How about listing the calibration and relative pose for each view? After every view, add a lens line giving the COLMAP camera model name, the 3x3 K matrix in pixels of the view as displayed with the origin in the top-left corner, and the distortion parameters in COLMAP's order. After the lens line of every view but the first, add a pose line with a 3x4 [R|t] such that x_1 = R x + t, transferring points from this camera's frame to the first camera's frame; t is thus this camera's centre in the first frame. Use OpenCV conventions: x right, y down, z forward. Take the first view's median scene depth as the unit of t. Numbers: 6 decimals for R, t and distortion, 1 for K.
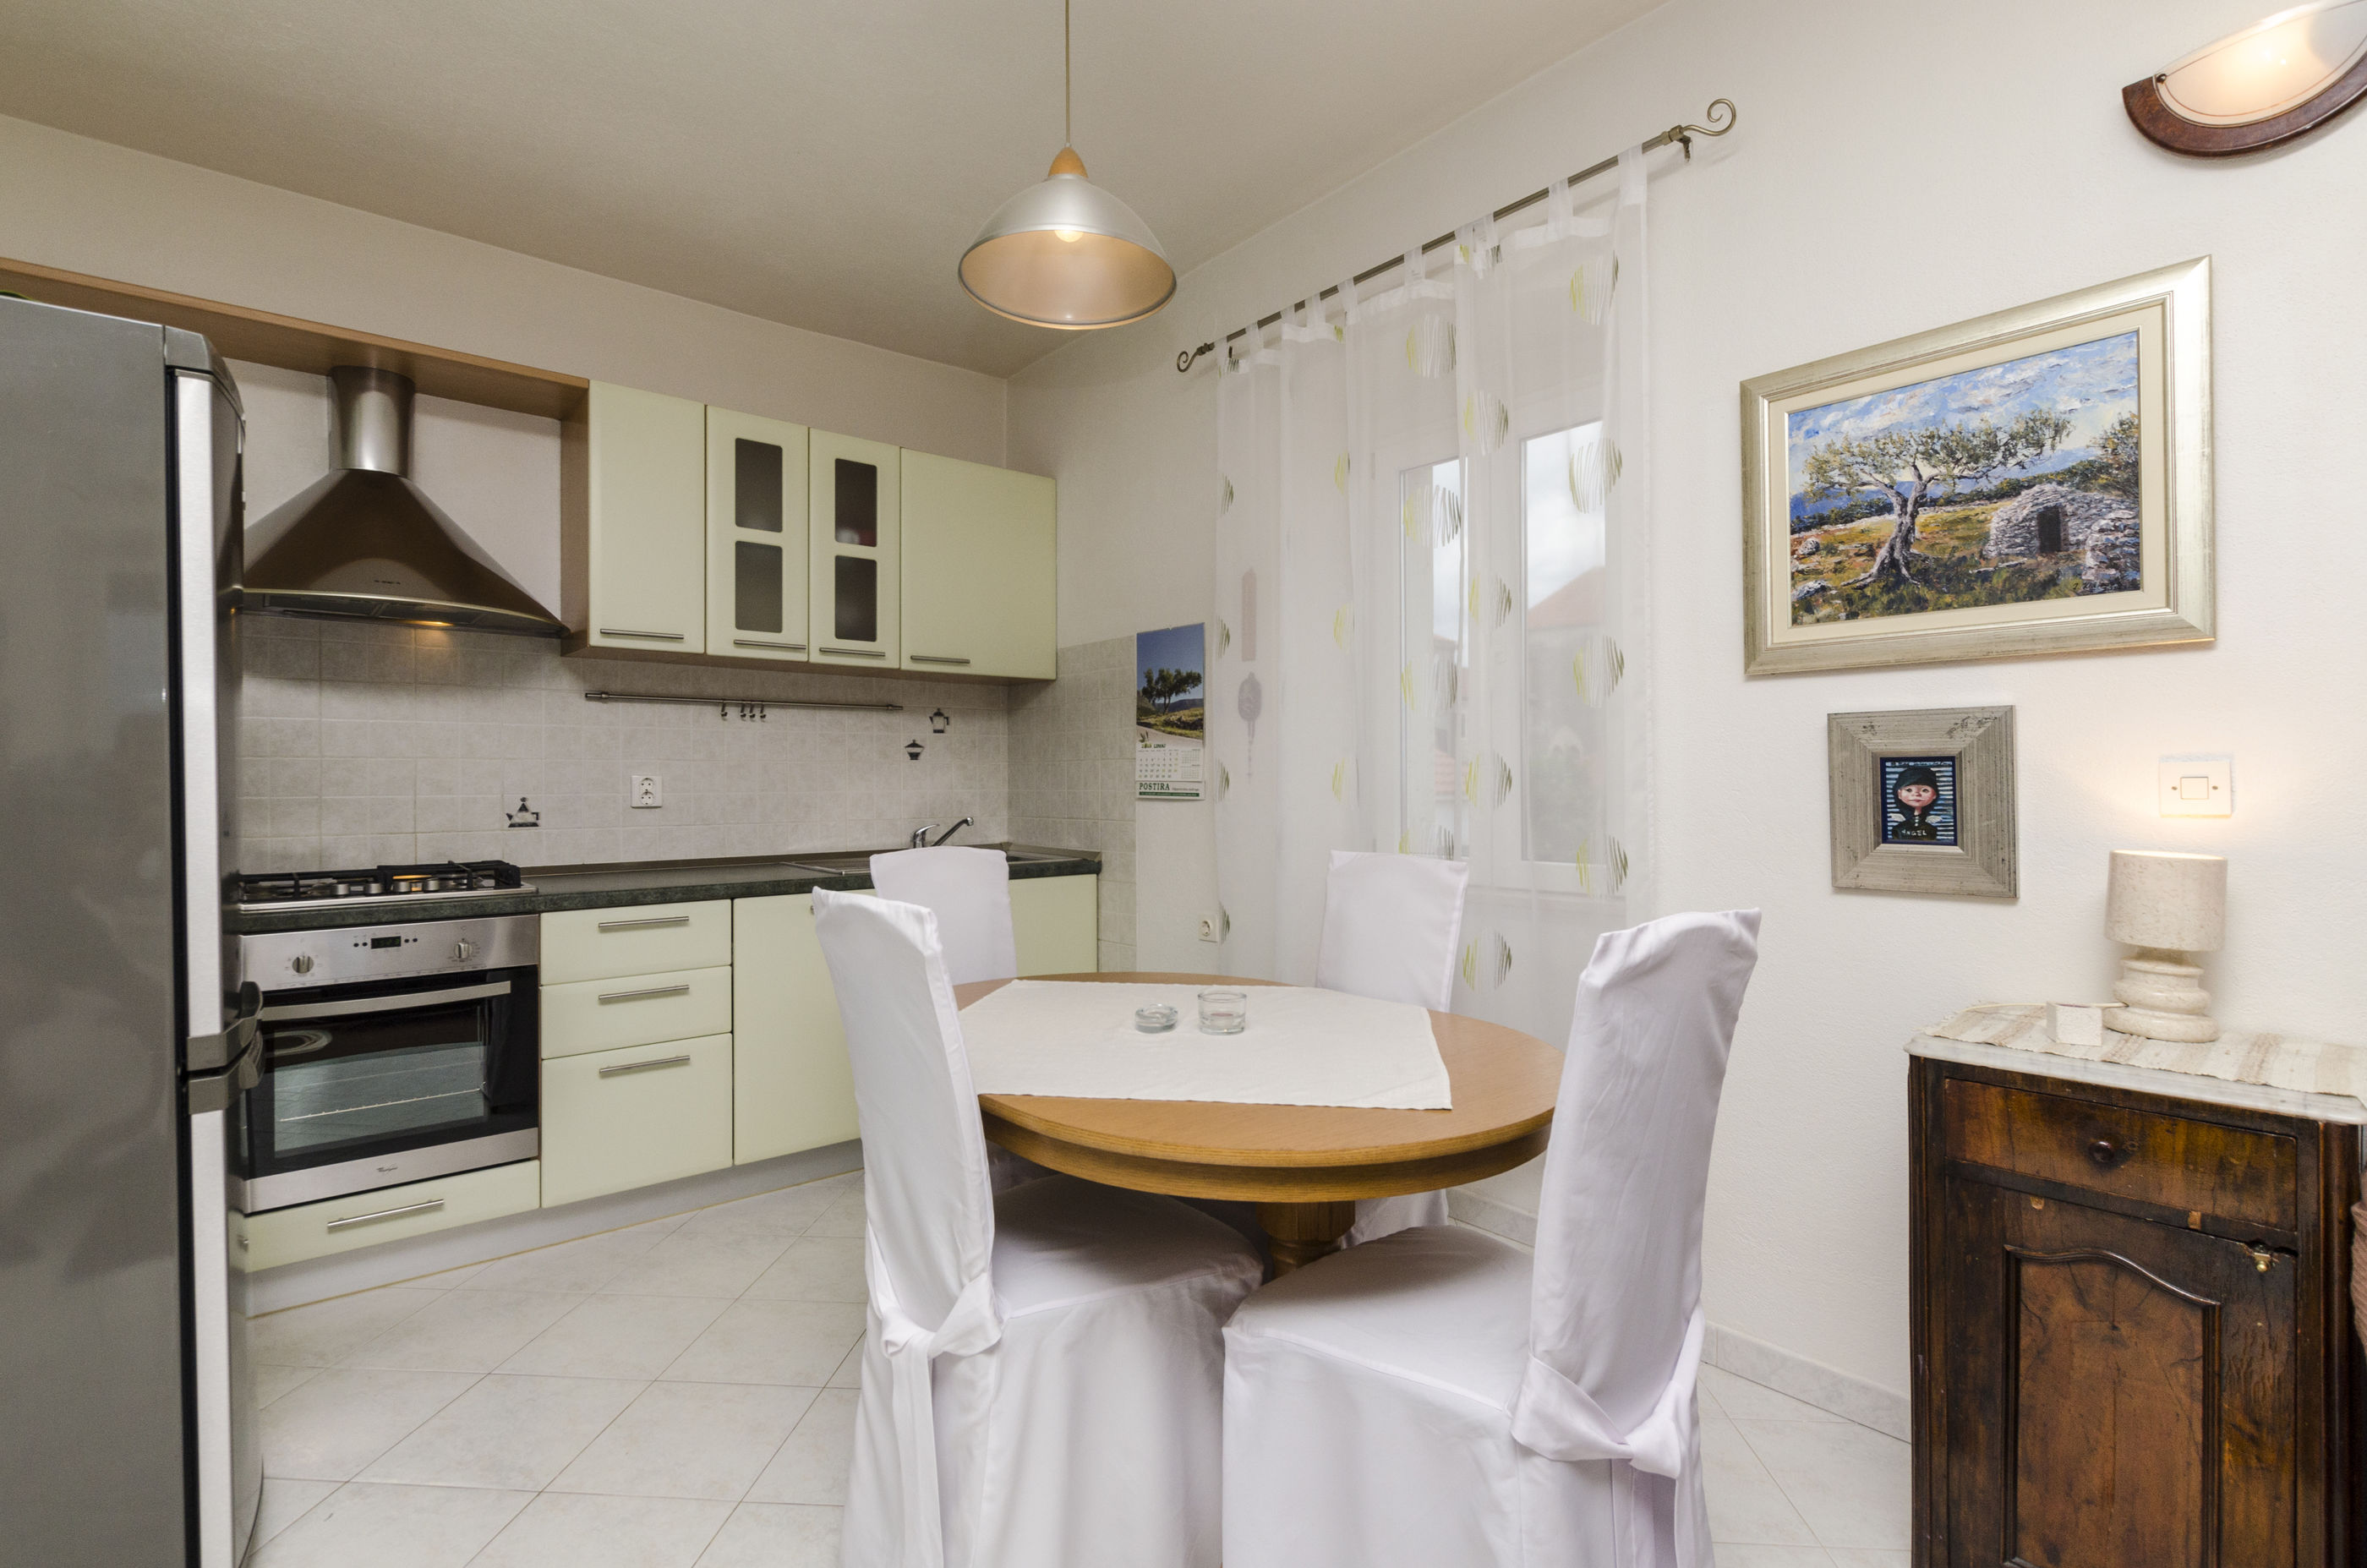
lens RADIAL K [[1087.6, 0, 1160.9], [0, 1087.6, 781.3], [0, 0, 1]] dist [0.004887, 0.000273]
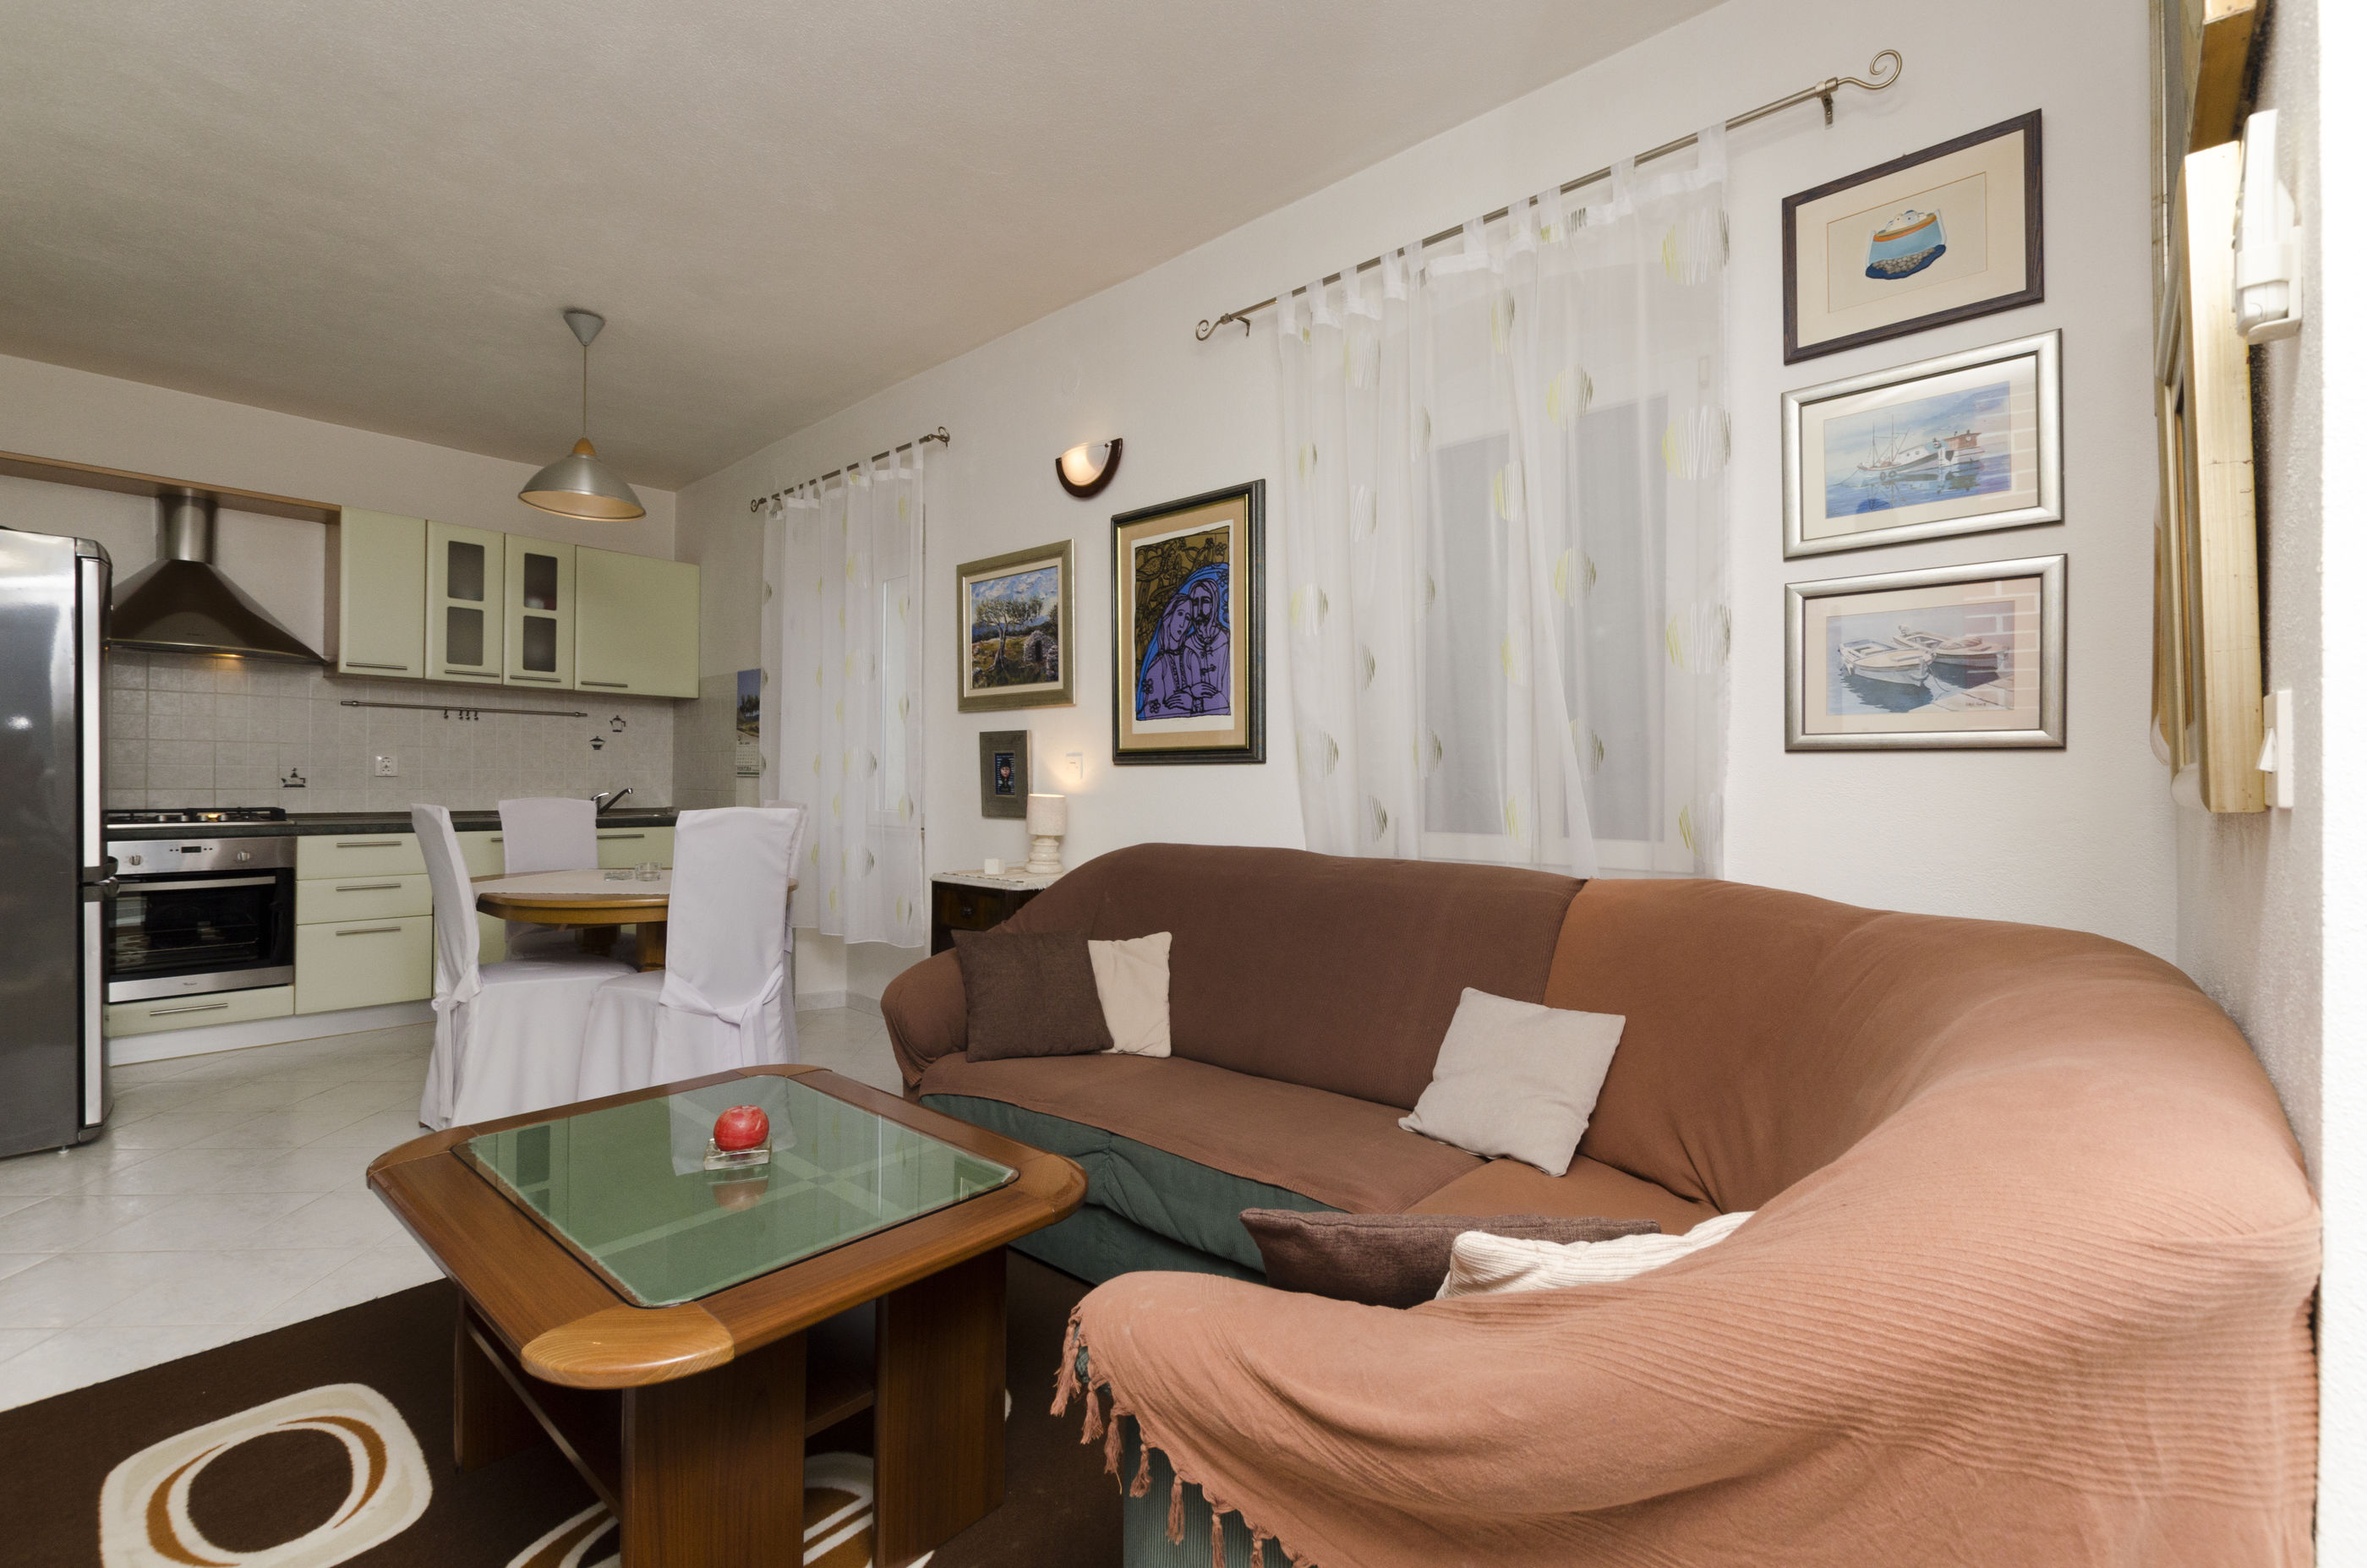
lens RADIAL K [[1025.2, 0, 1178.5], [0, 1025.2, 784.2], [0, 0, 1]] dist [0.010444, -0.005061]
pose [[0.990553, 0.013983, 0.136419, 0.505396], [-0.014012, 0.999902, -0.000747, 0.023074], [-0.136416, -0.001172, 0.990651, -0.682037]]
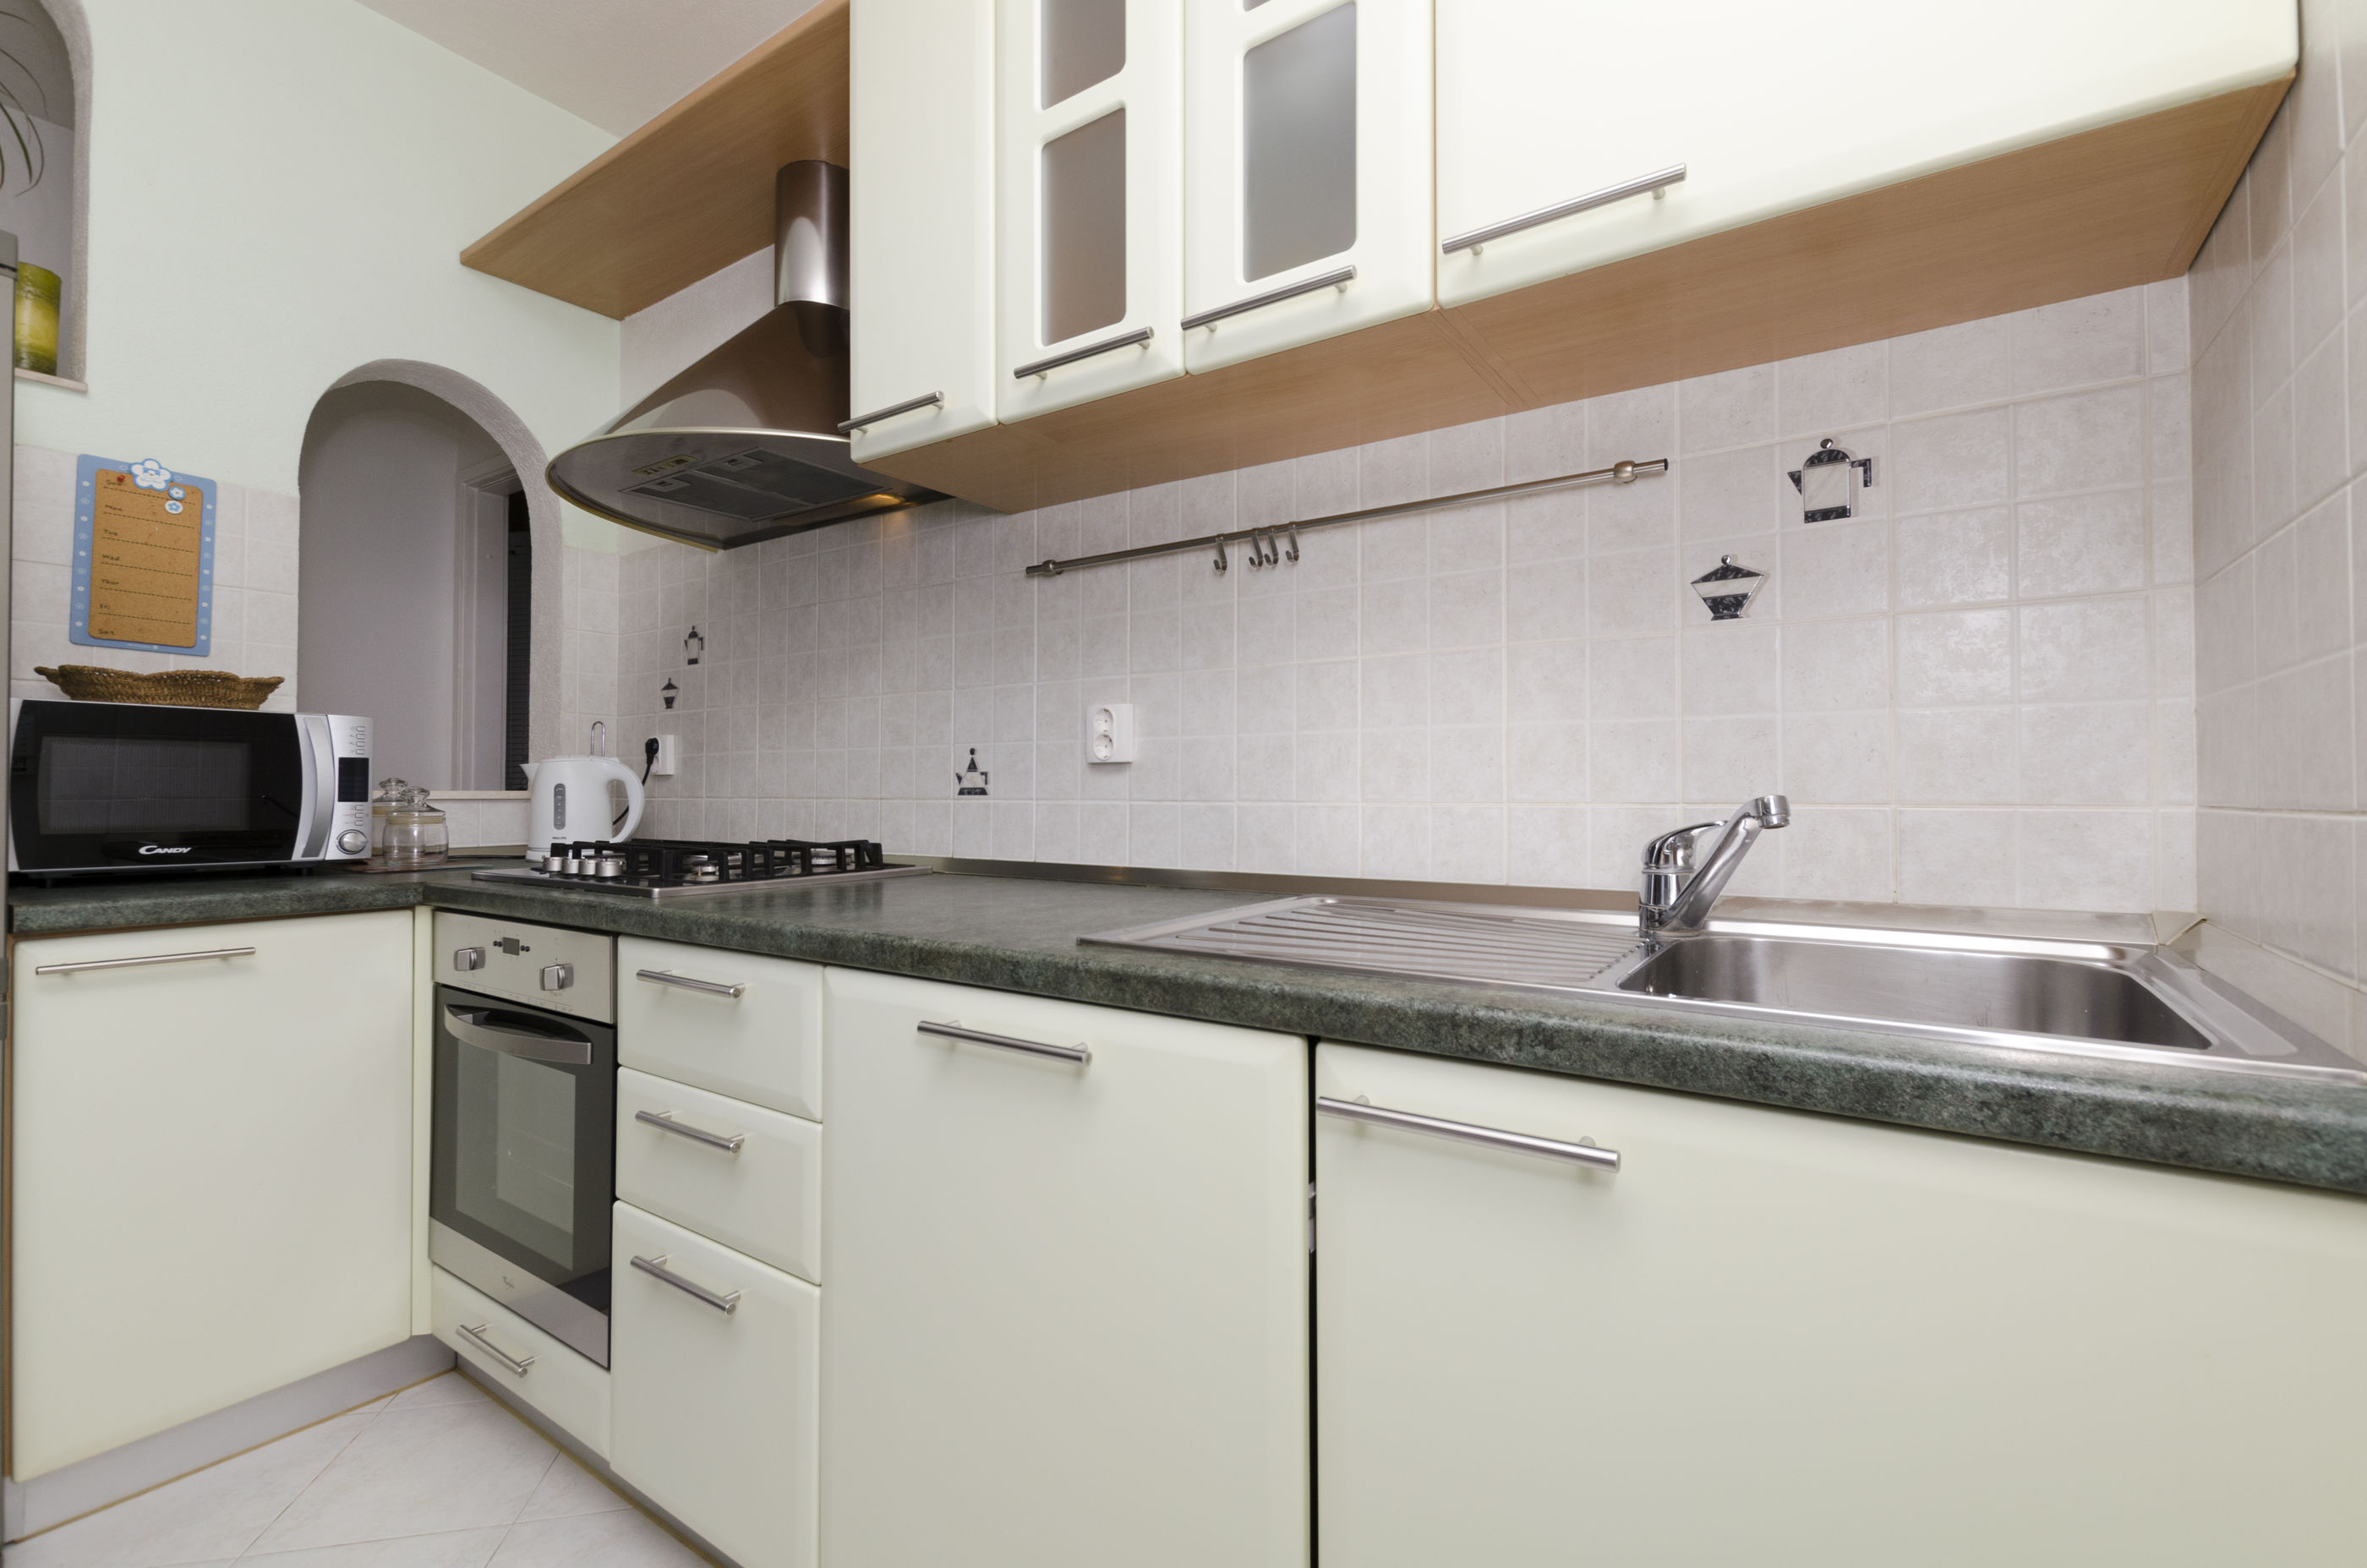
lens RADIAL K [[1025.2, 0, 1182.2], [0, 1025.2, 795.0], [0, 0, 1]] dist [0.010444, -0.005061]
pose [[0.298731, 0.005535, -0.954321, 0.019542], [-0.003948, 0.999982, 0.004564, 0.042912], [0.954329, 0.002404, 0.298747, 1.040584]]
